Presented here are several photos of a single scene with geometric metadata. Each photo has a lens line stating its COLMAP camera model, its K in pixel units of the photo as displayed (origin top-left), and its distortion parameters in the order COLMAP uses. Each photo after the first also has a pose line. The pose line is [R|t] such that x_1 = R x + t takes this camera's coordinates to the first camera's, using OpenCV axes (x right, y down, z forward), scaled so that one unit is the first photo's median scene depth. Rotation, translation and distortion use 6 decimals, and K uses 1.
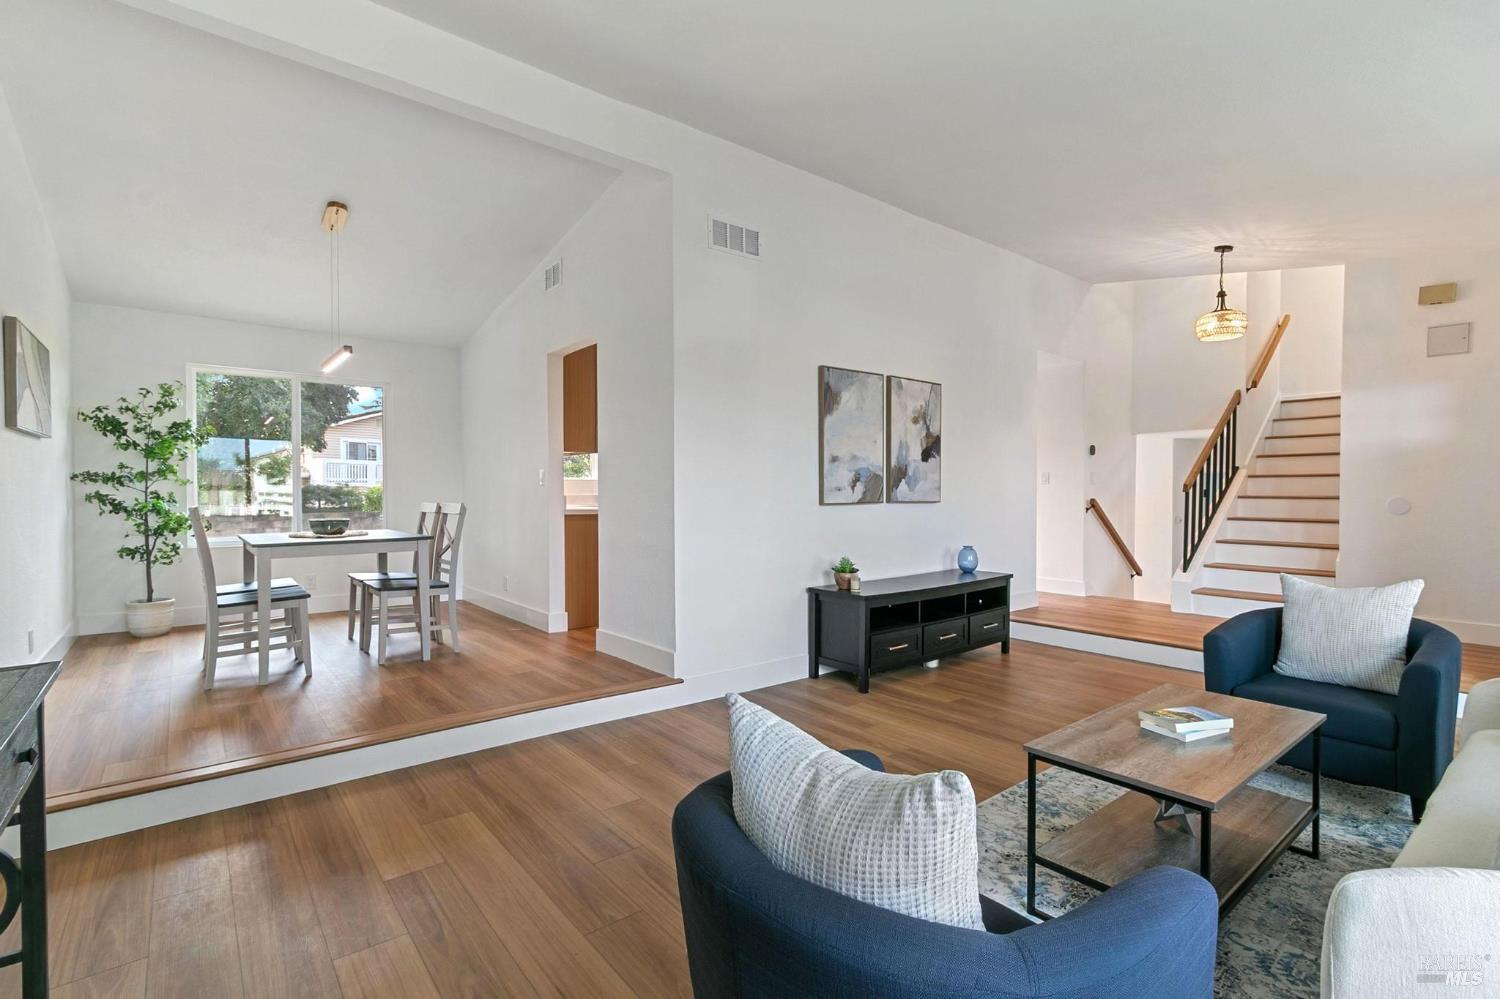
lens RADIAL K [[693.9, 0, 710.7], [0, 693.9, 500.9], [0, 0, 1]] dist [0.001010, -0.001167]
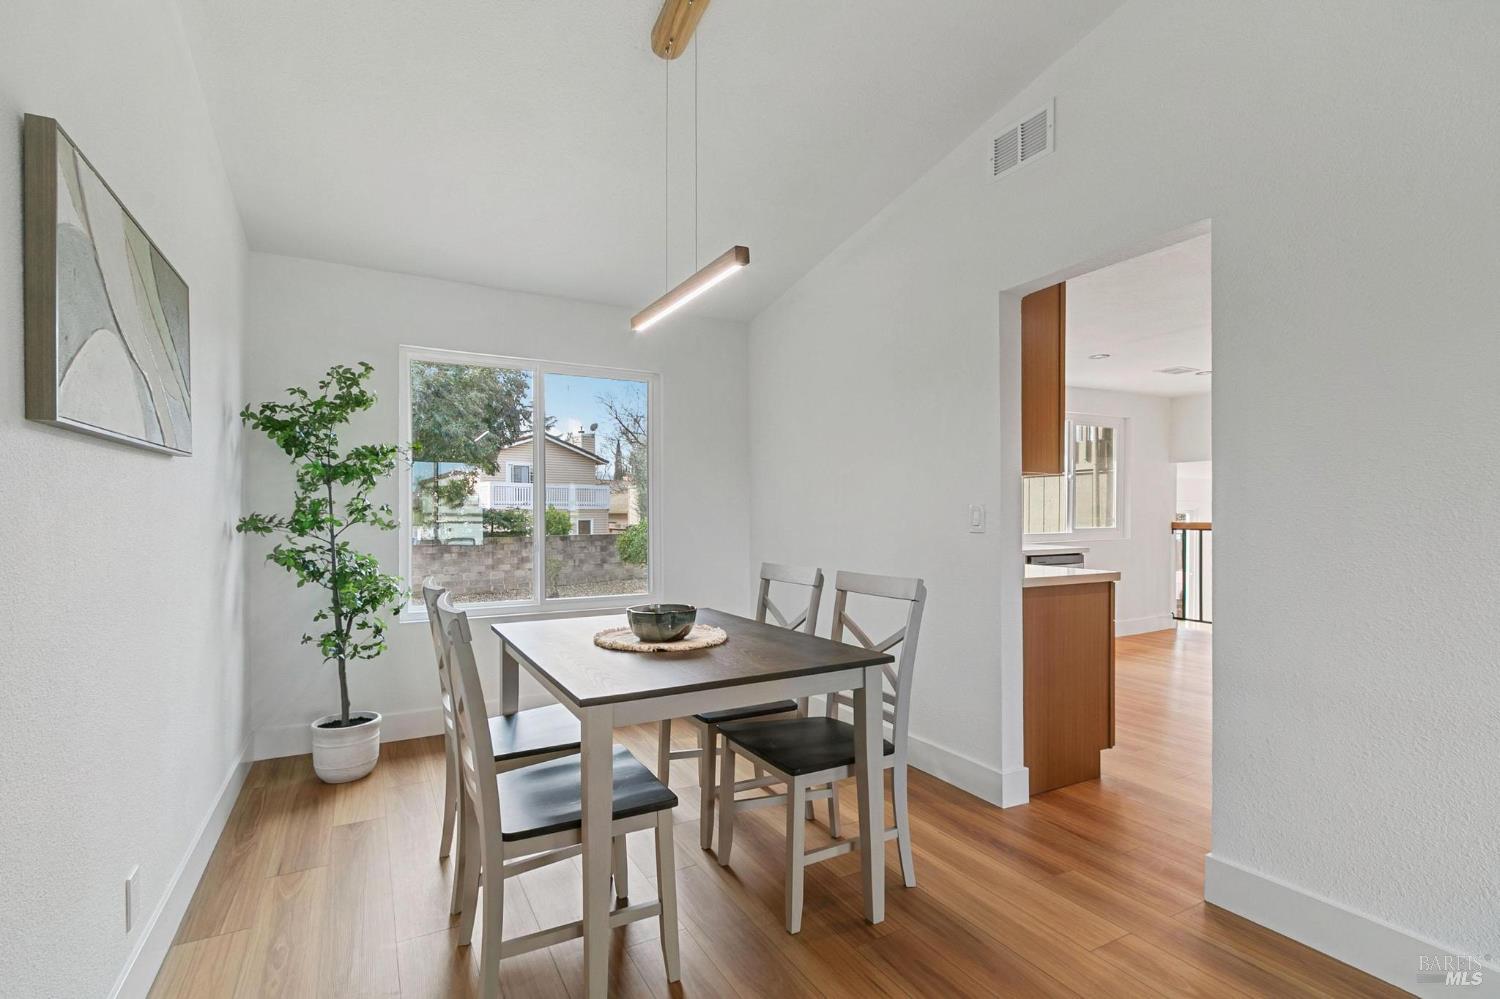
lens RADIAL K [[693.9, 0, 710.7], [0, 693.9, 500.9], [0, 0, 1]] dist [0.001010, -0.001167]
pose [[0.983810, -0.004605, -0.179155, -0.371235], [-0.000434, 0.999606, -0.028077, -0.033156], [0.179214, 0.027700, 0.983420, 0.439948]]
